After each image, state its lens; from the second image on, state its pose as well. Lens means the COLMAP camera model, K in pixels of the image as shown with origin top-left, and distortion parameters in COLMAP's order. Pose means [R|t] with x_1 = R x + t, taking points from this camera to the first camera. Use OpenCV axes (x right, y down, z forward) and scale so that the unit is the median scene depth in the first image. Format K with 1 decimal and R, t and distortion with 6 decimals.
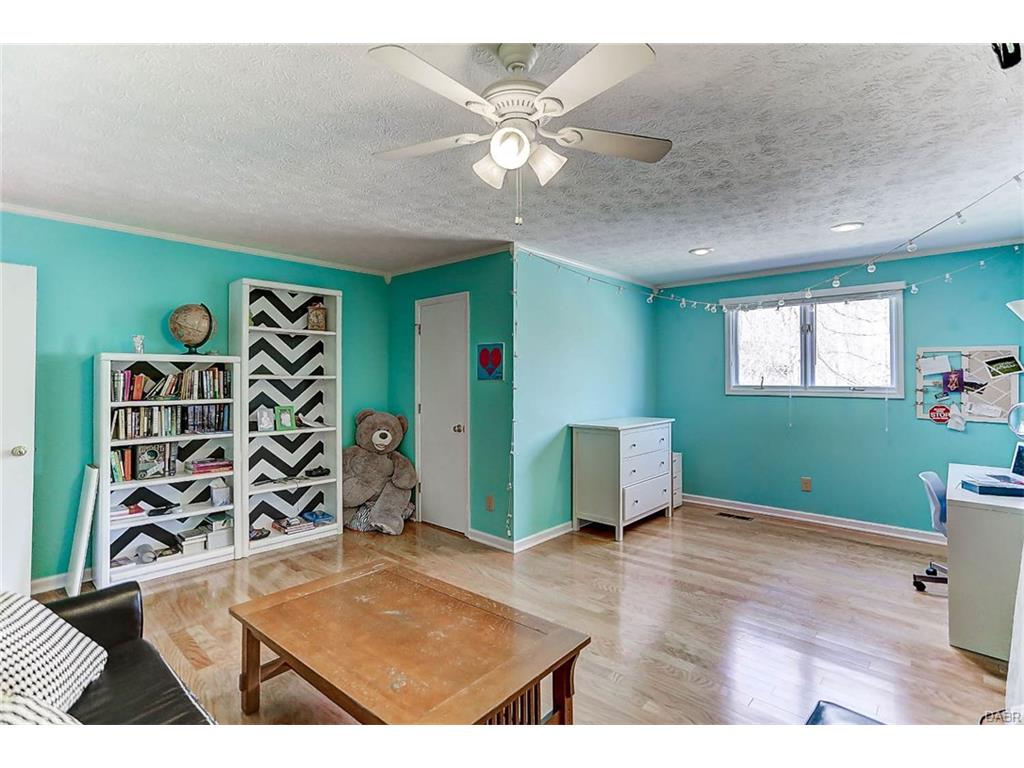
lens RADIAL K [[498.5, 0, 518.0], [0, 498.5, 374.7], [0, 0, 1]] dist [-0.033602, 0.021963]
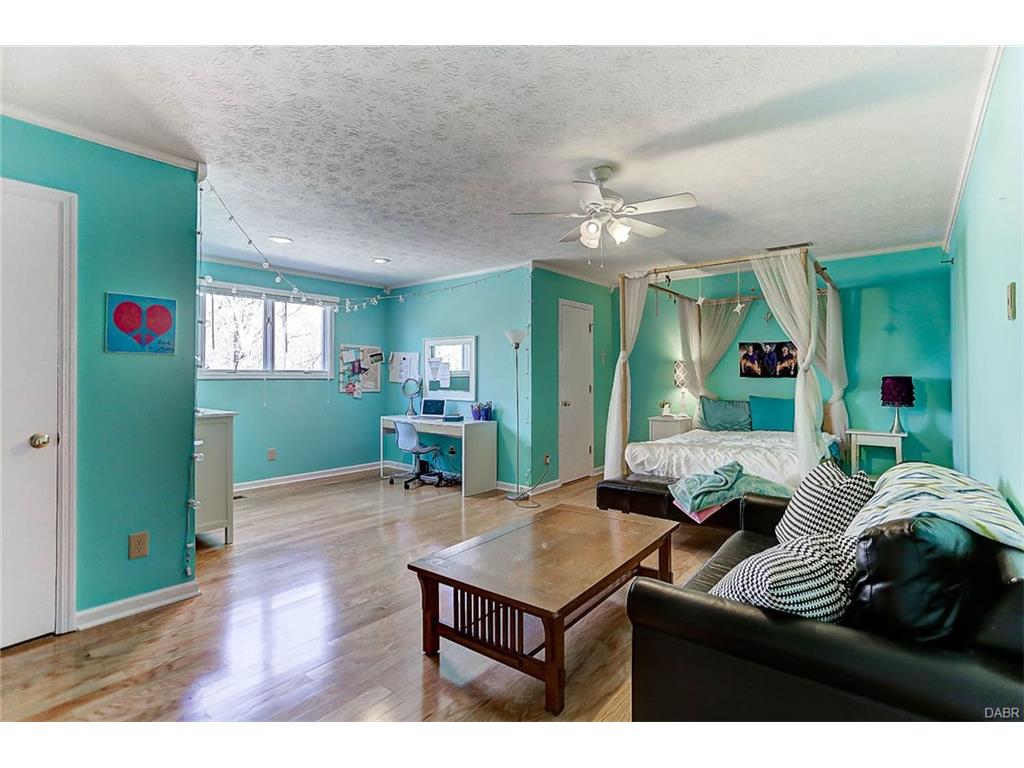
lens RADIAL K [[498.5, 0, 518.0], [0, 498.5, 374.7], [0, 0, 1]] dist [-0.033602, 0.021963]
pose [[-0.050824, 0.002376, 0.998705, -0.708575], [-0.010668, 0.999939, -0.002921, 0.035926], [-0.998651, -0.010803, -0.050795, 0.549921]]
